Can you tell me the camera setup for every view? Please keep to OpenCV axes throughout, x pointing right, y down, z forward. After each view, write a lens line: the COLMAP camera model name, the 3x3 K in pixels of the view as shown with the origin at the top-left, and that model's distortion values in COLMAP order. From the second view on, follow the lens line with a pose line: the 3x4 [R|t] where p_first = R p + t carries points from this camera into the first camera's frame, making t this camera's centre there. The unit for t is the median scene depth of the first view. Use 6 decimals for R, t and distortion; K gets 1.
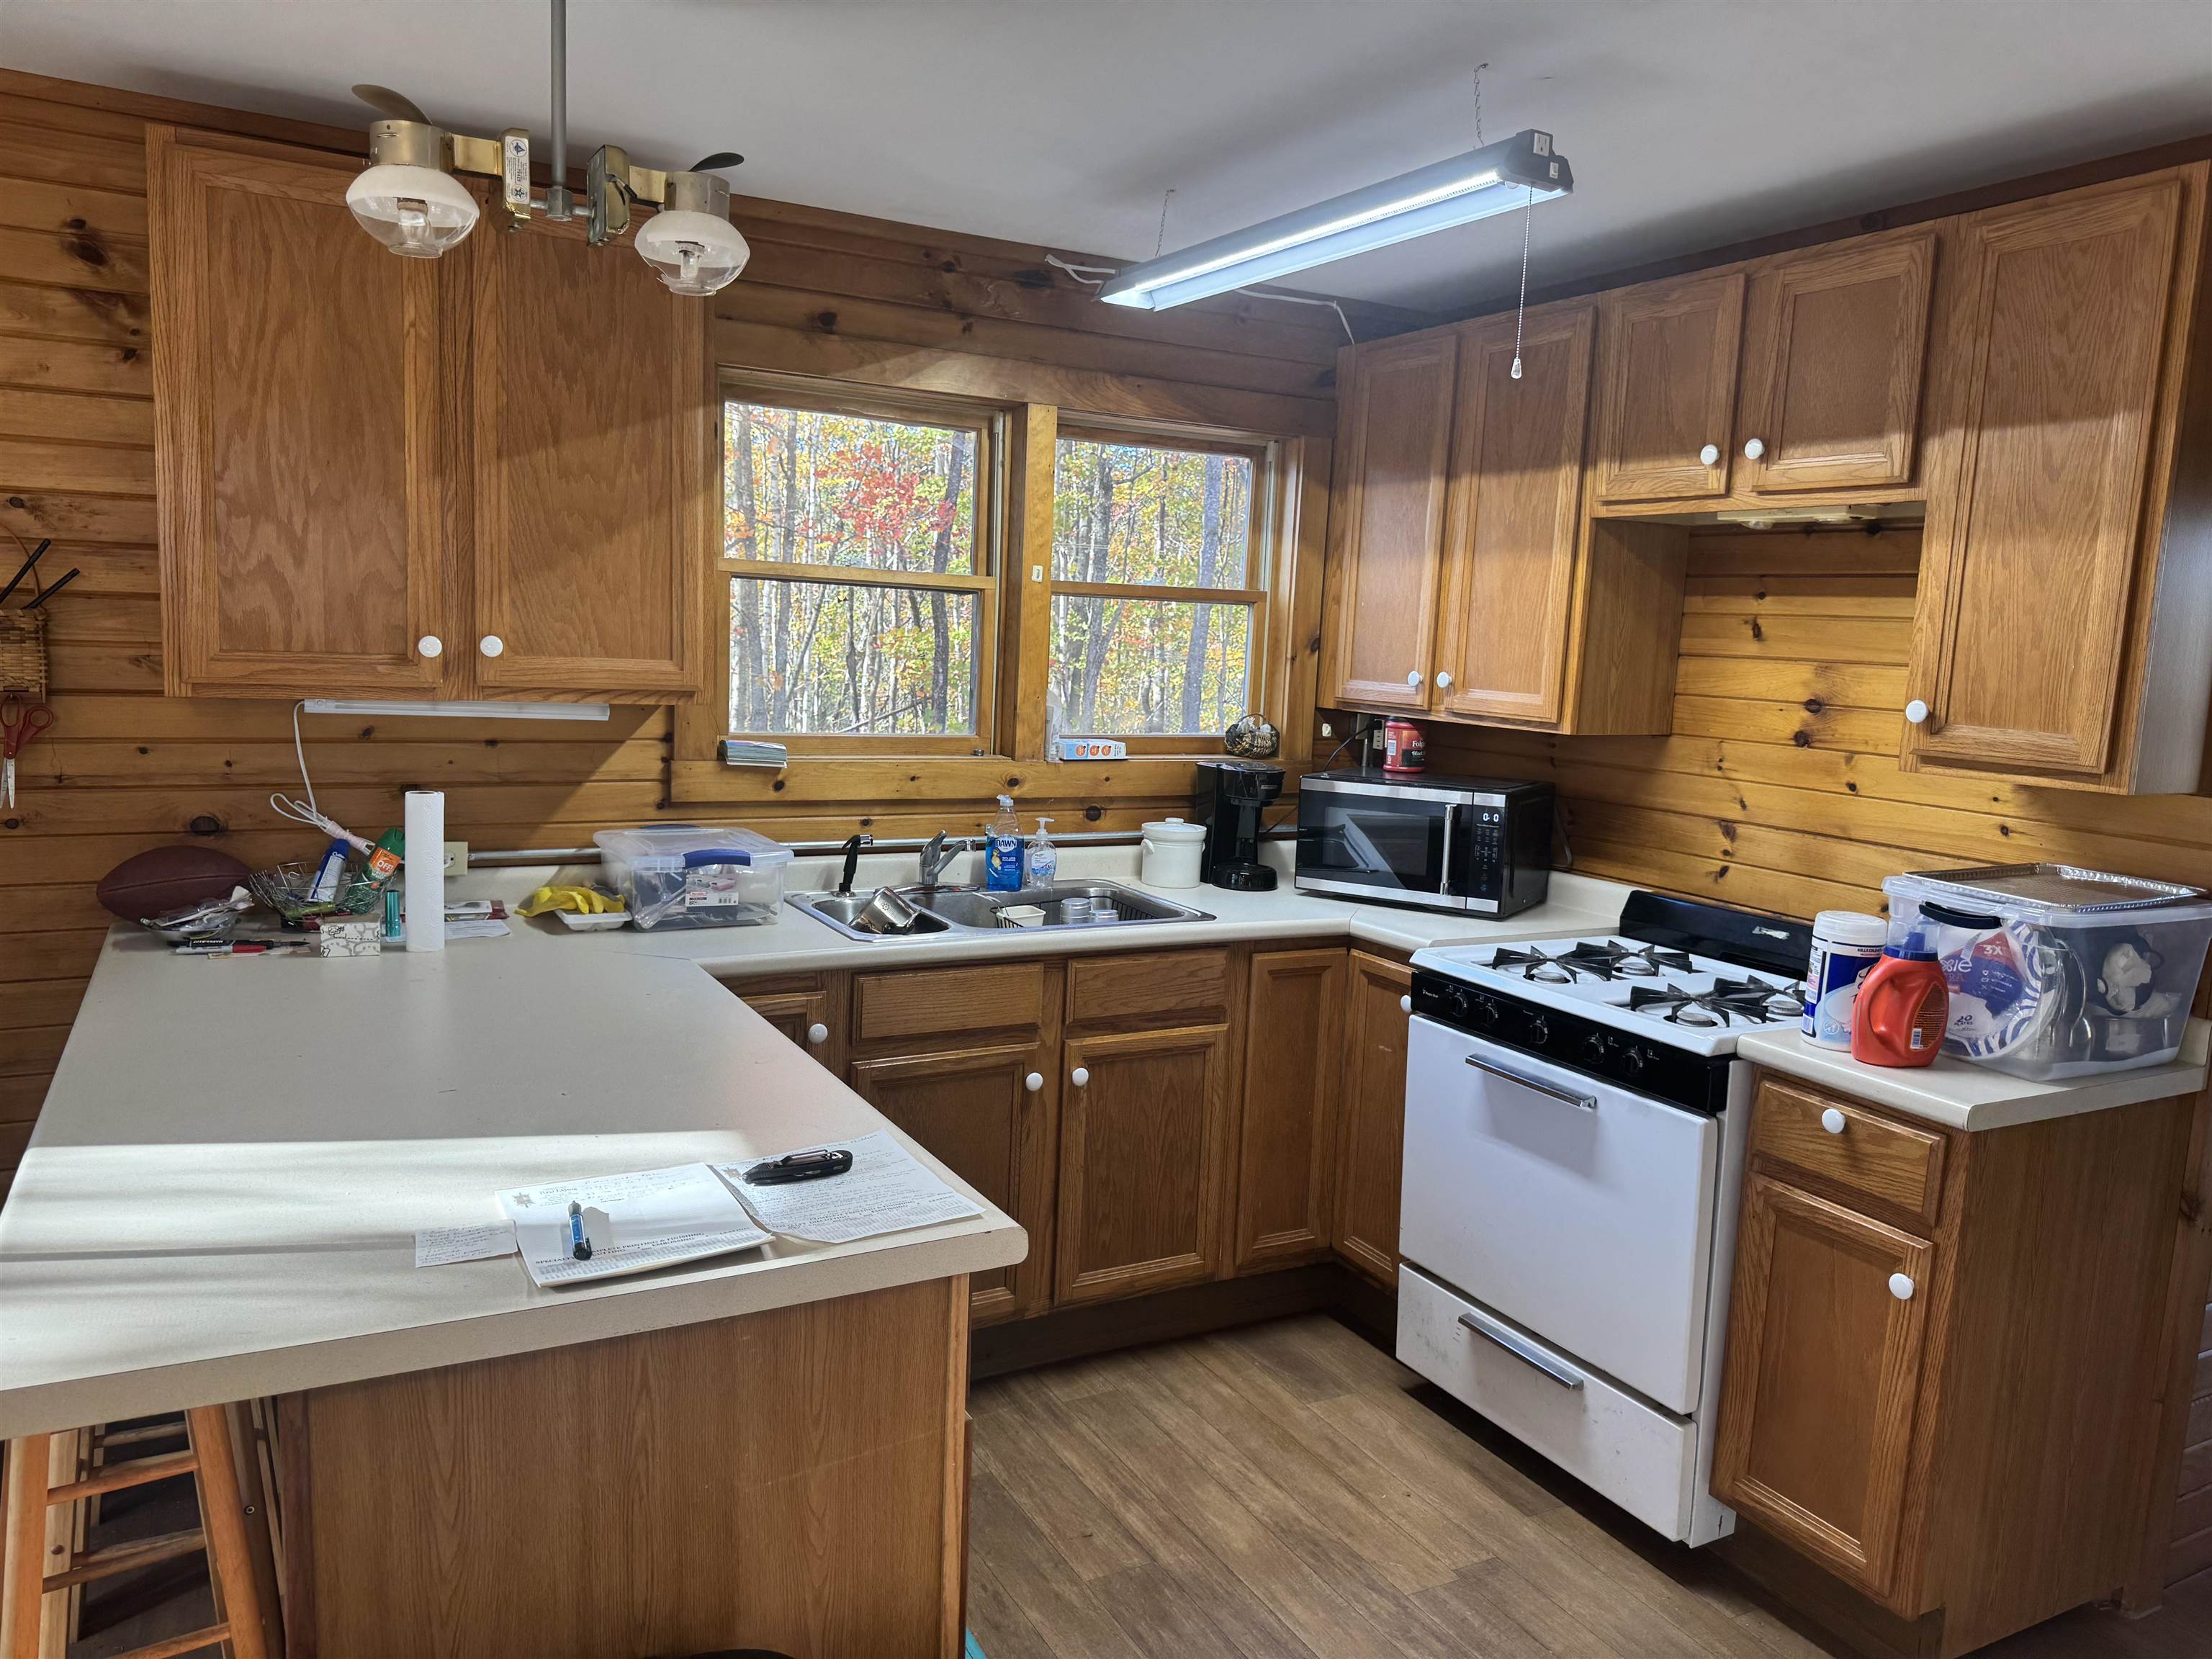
lens RADIAL K [[1545.0, 0, 1089.0], [0, 1545.0, 823.4], [0, 0, 1]] dist [0.104656, -0.103991]
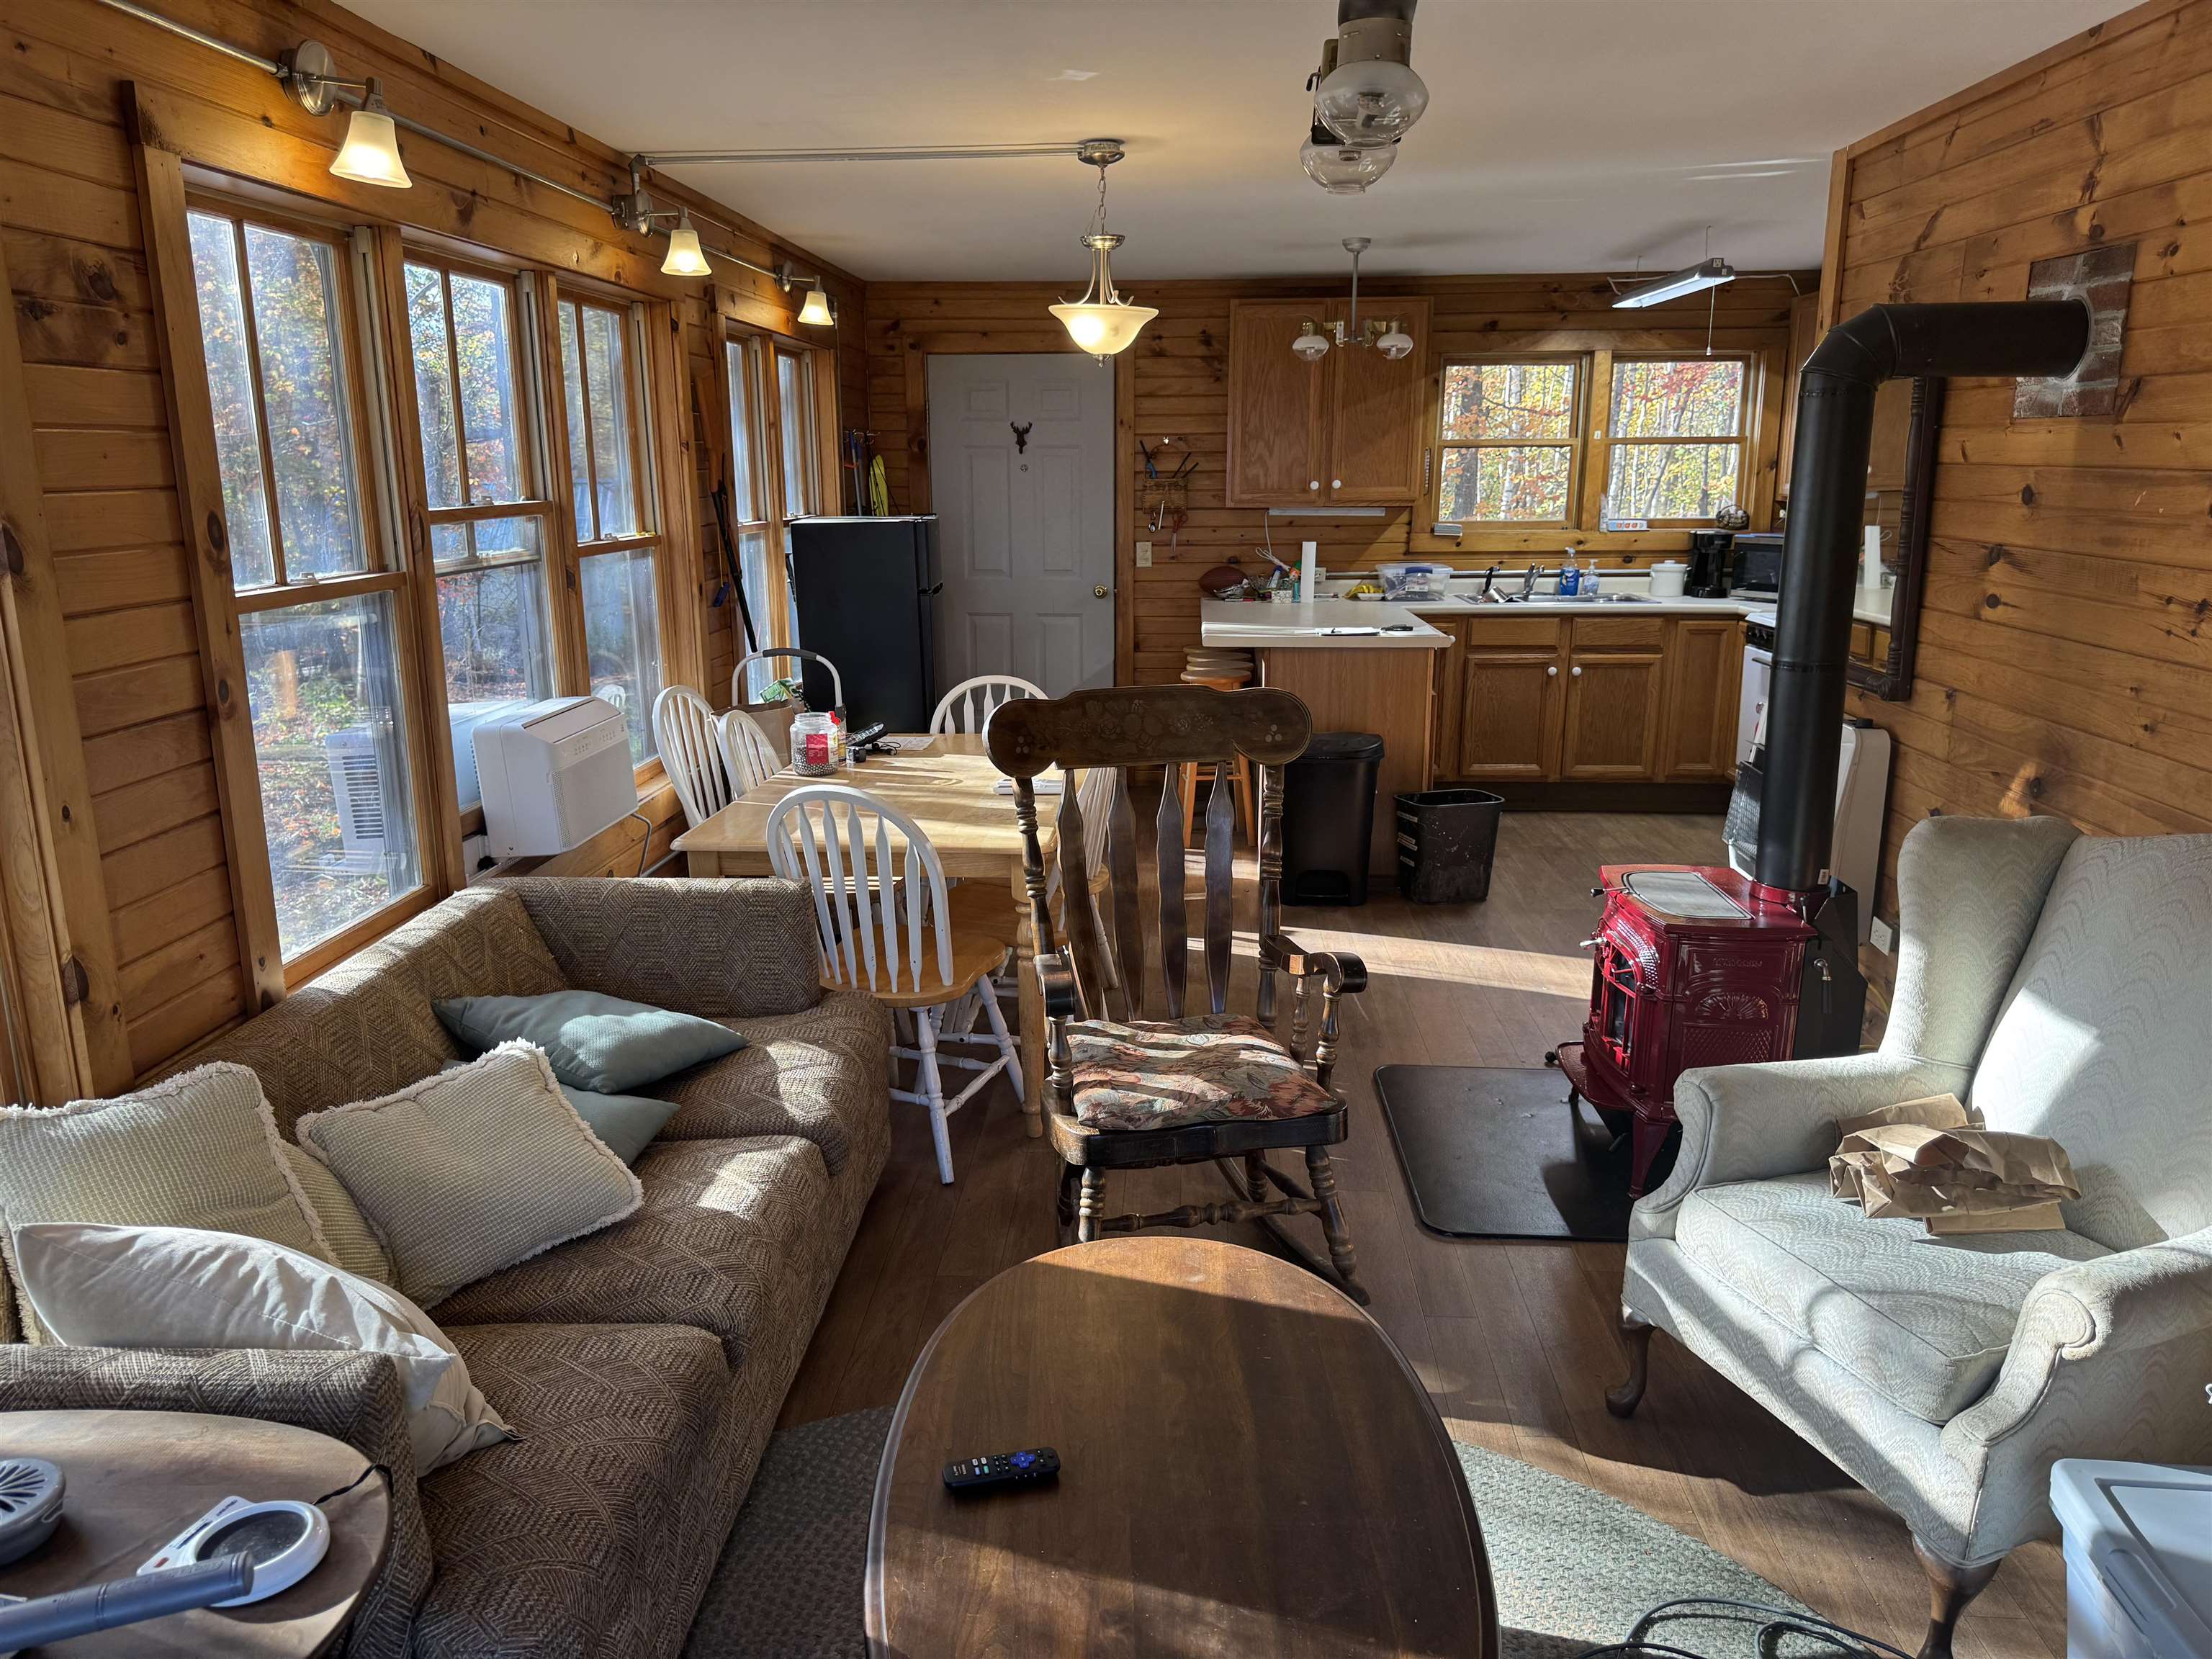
lens RADIAL K [[1545.0, 0, 1089.0], [0, 1545.0, 823.4], [0, 0, 1]] dist [0.104656, -0.103991]
pose [[0.847093, 0.075751, -0.526019, 0.589351], [-0.029028, 0.994907, 0.096529, 0.184093], [0.530652, -0.066500, 0.844977, -1.256338]]
